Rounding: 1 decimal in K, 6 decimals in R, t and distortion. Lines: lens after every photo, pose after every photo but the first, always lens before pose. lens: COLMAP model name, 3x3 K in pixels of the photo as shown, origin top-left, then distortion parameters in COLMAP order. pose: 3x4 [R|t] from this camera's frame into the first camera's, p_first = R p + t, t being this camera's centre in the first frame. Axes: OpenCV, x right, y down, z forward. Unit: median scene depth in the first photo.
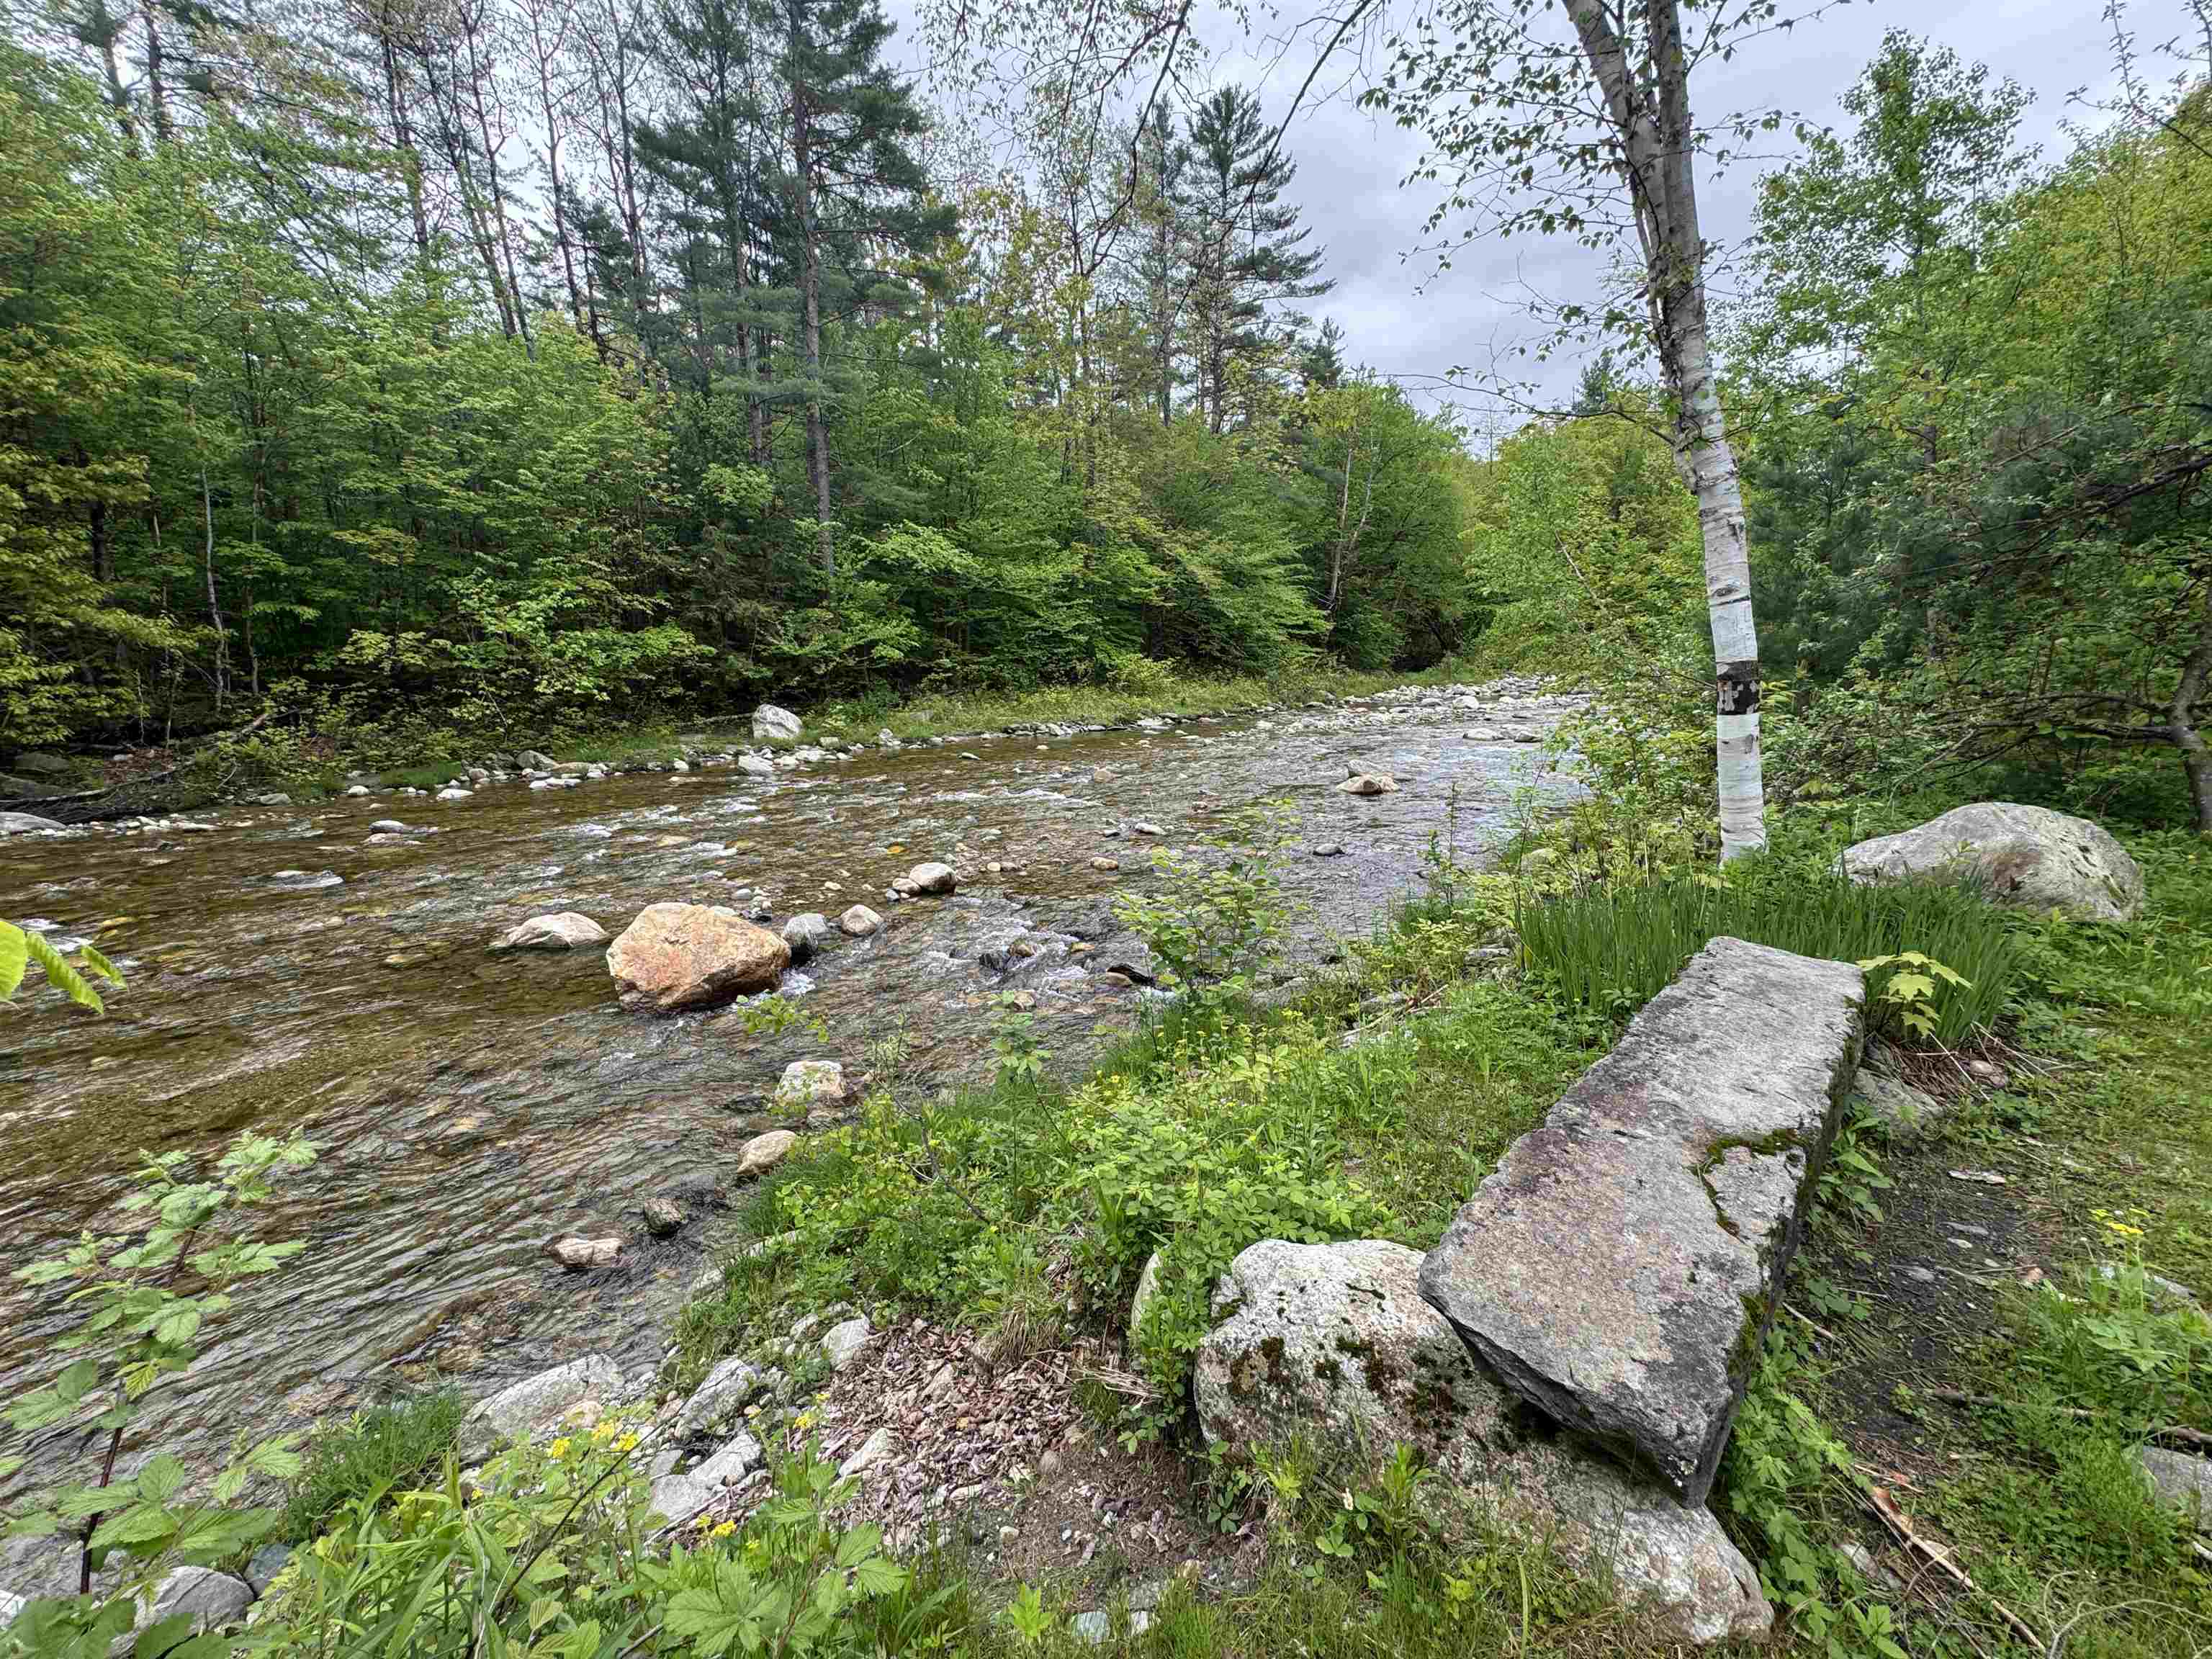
lens RADIAL K [[878.6, 0, 1106.5], [0, 878.6, 824.4], [0, 0, 1]] dist [-0.002507, -0.000480]
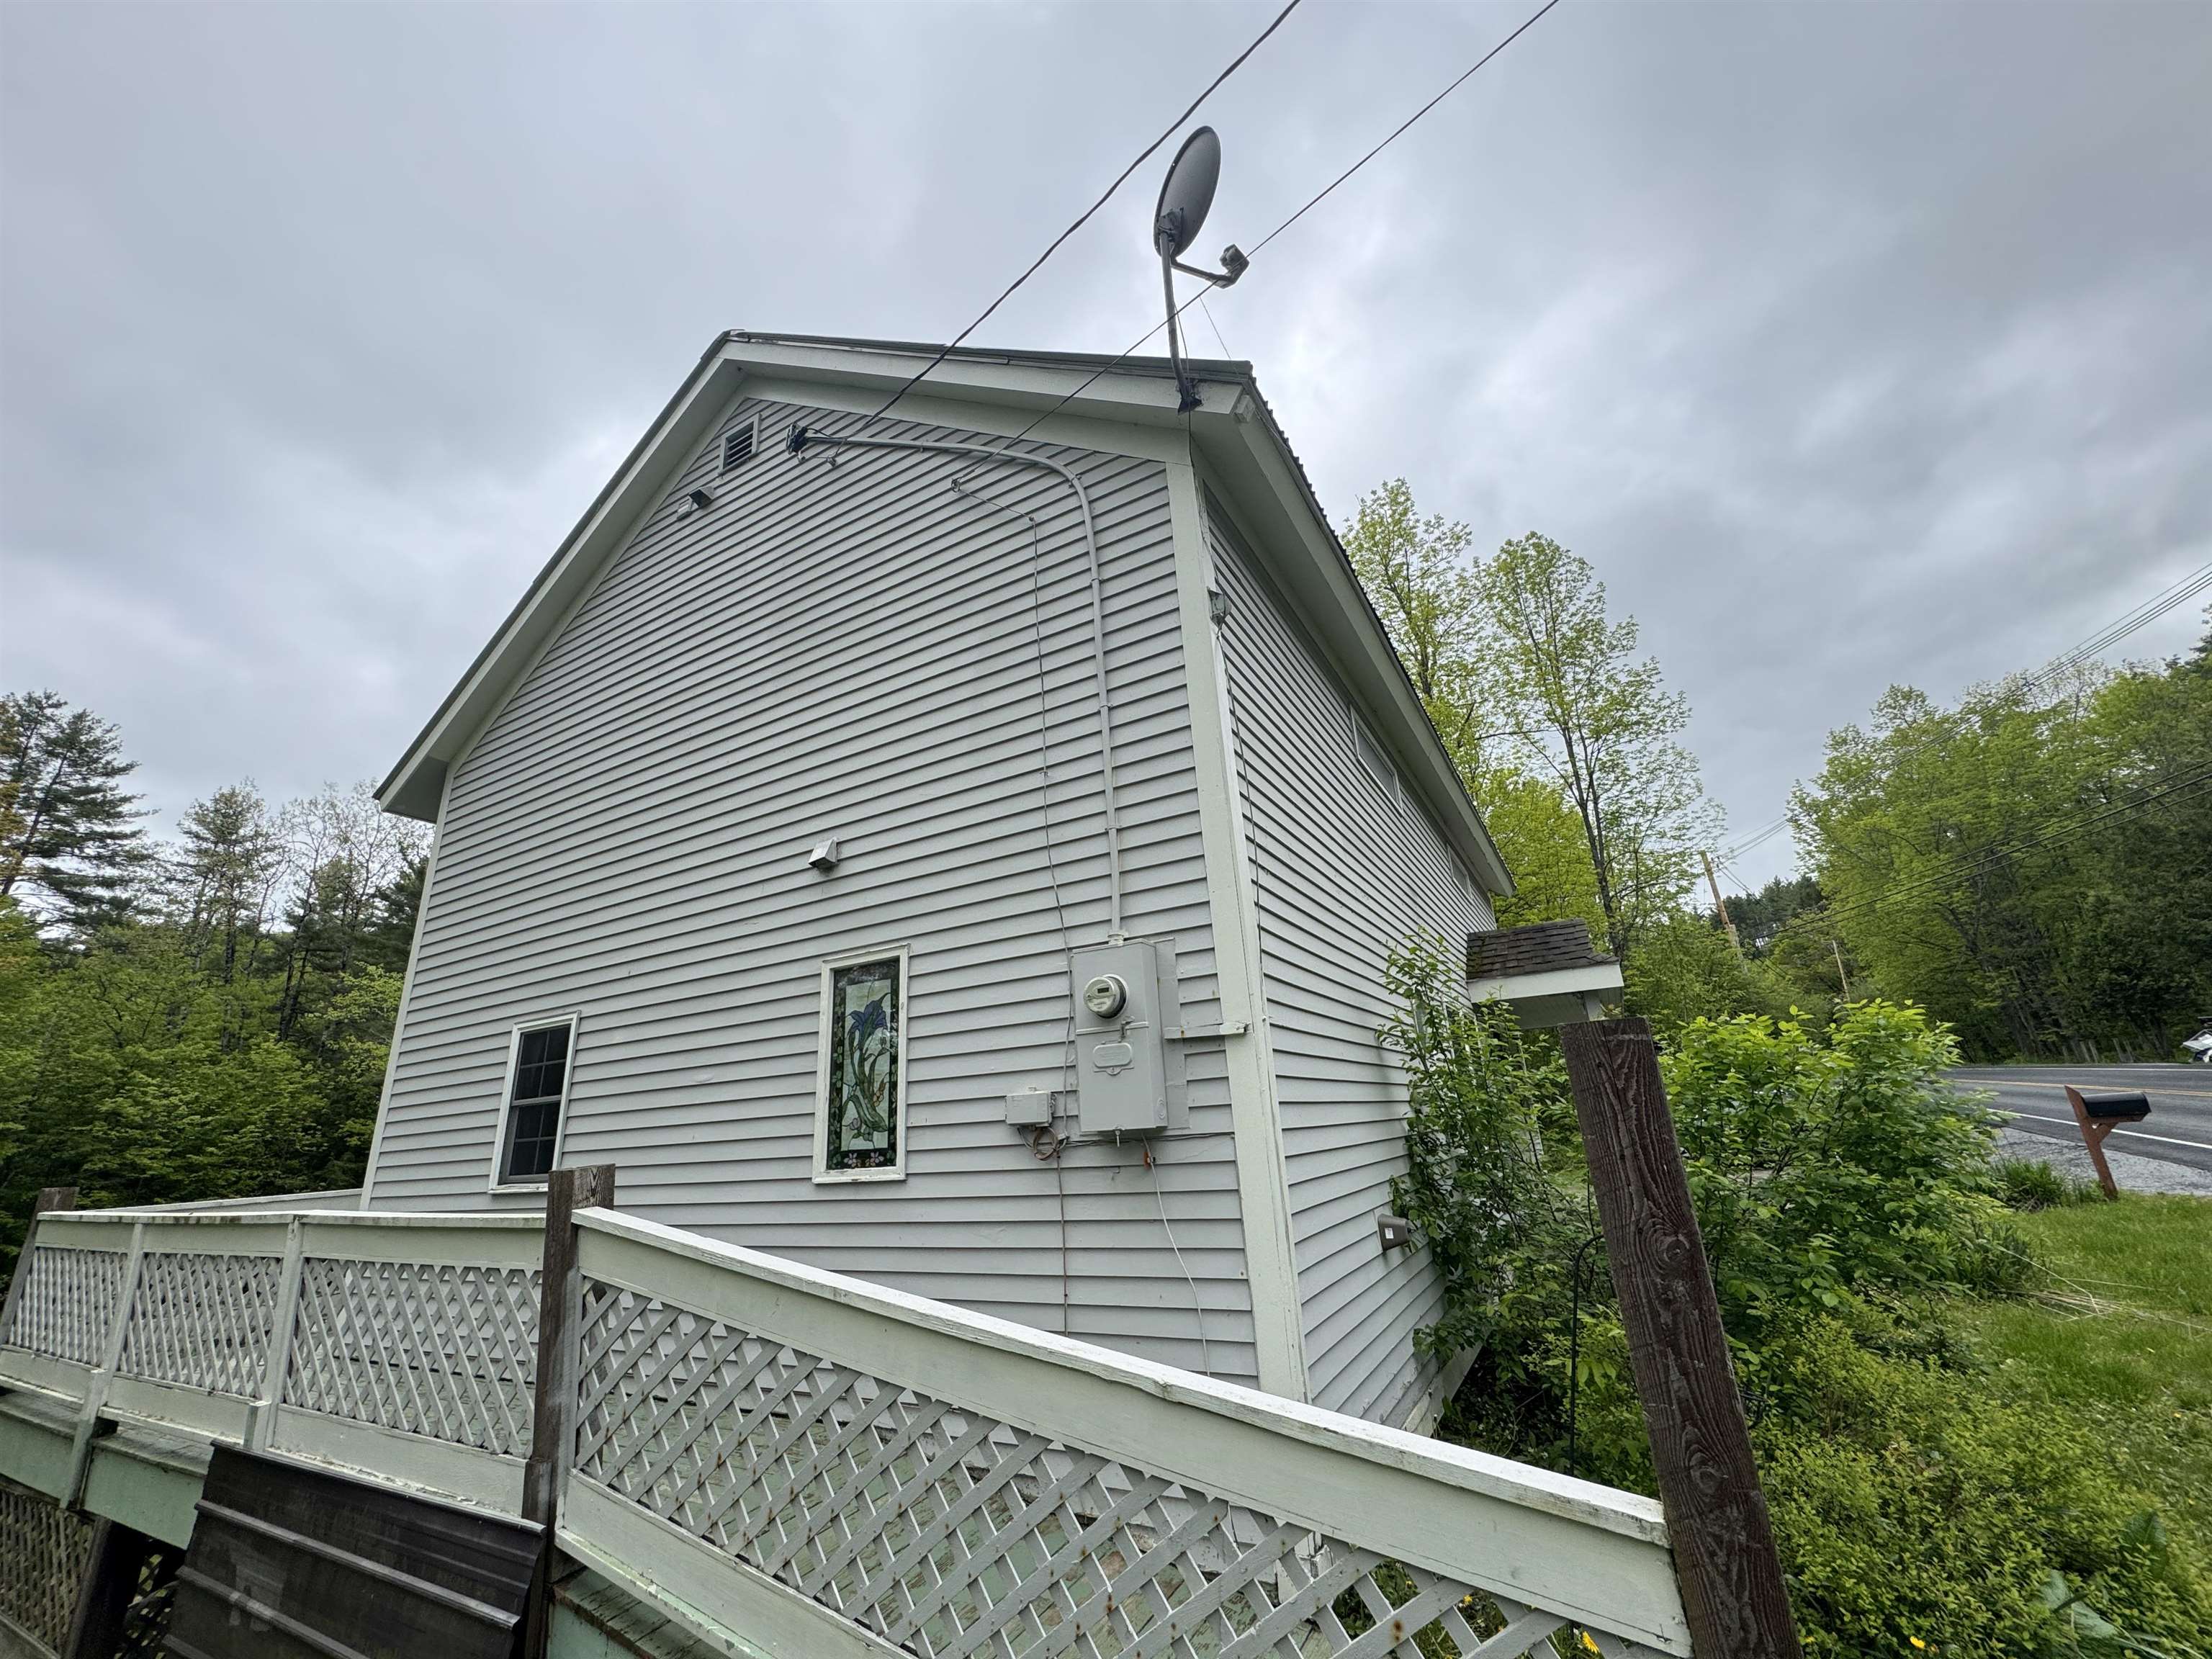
lens RADIAL K [[878.0, 0, 1104.3], [0, 878.0, 825.6], [0, 0, 1]] dist [-0.001569, -0.000023]
pose [[0.964489, 0.042167, 0.260735, 0.456711], [0.096115, 0.863456, -0.495182, 0.061040], [-0.246013, 0.502659, 0.828741, -0.970520]]
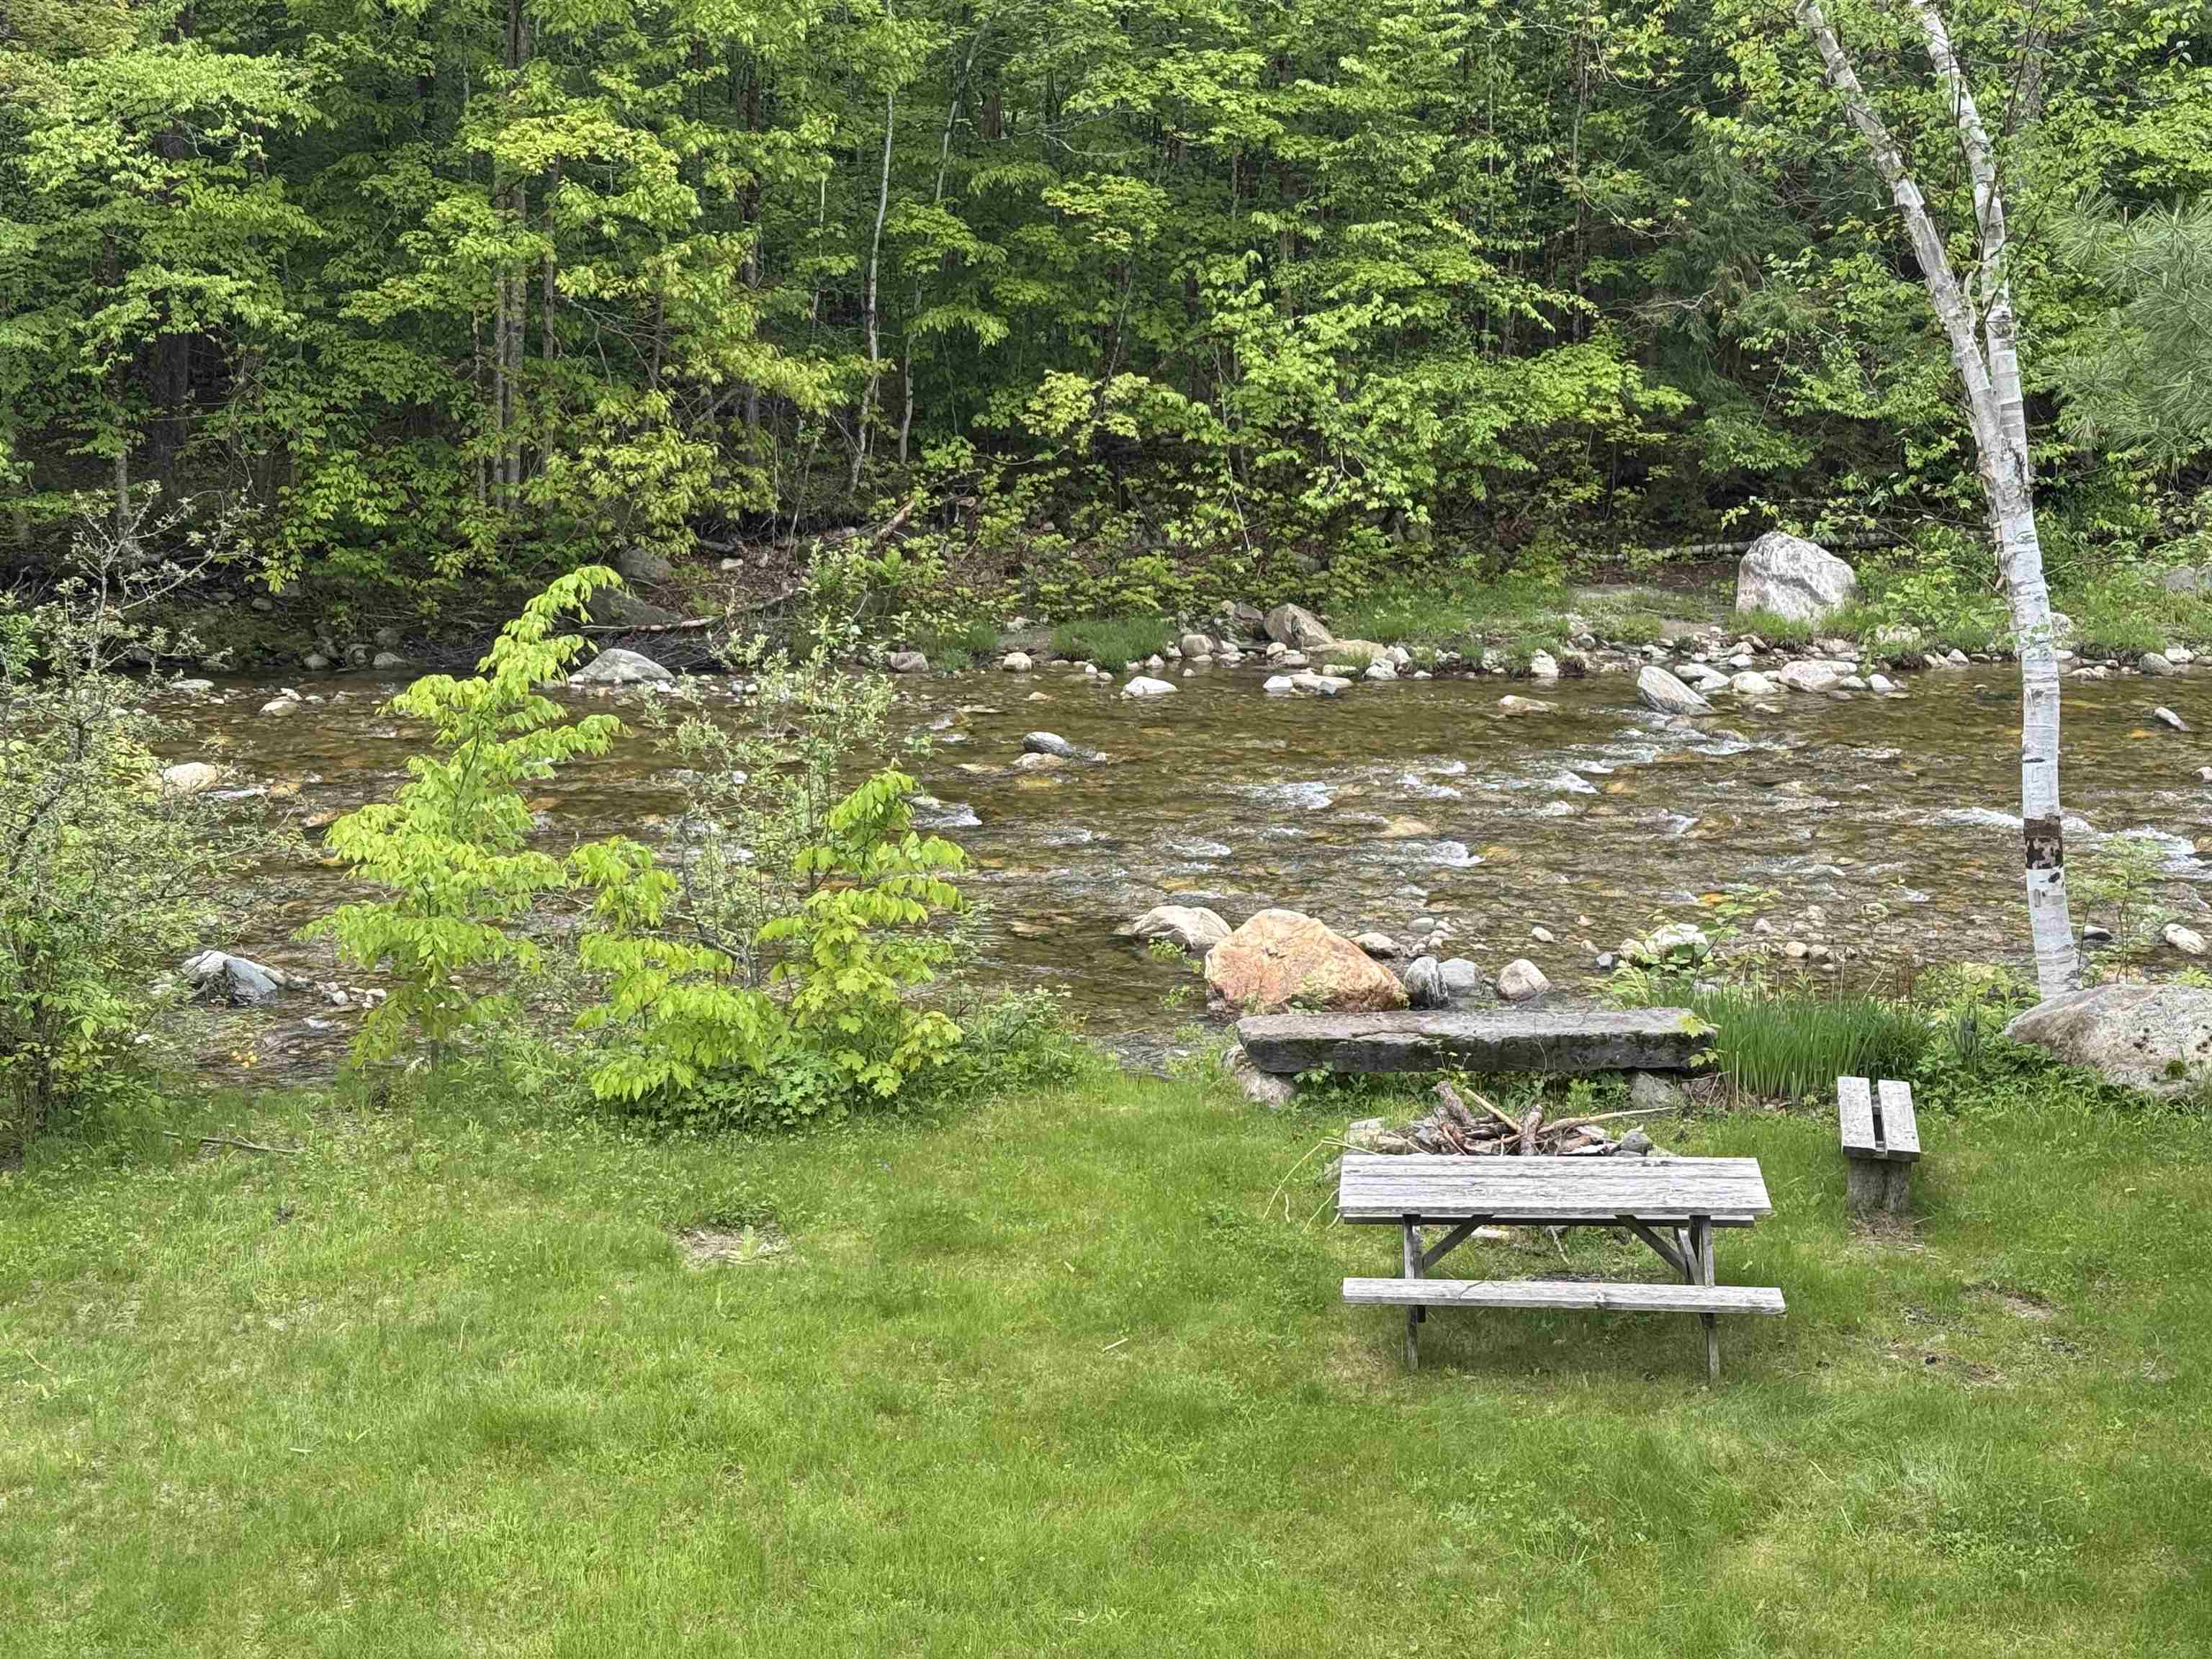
lens RADIAL K [[3426.2, 0, 1106.0], [0, 3426.2, 829.5], [0, 0, 1]] dist [0.139256, 0.005659]
pose [[0.771624, 0.140499, -0.620368, 0.426937], [-0.135974, 0.989190, 0.054903, -0.043742], [0.621376, 0.041990, 0.782387, -0.510070]]
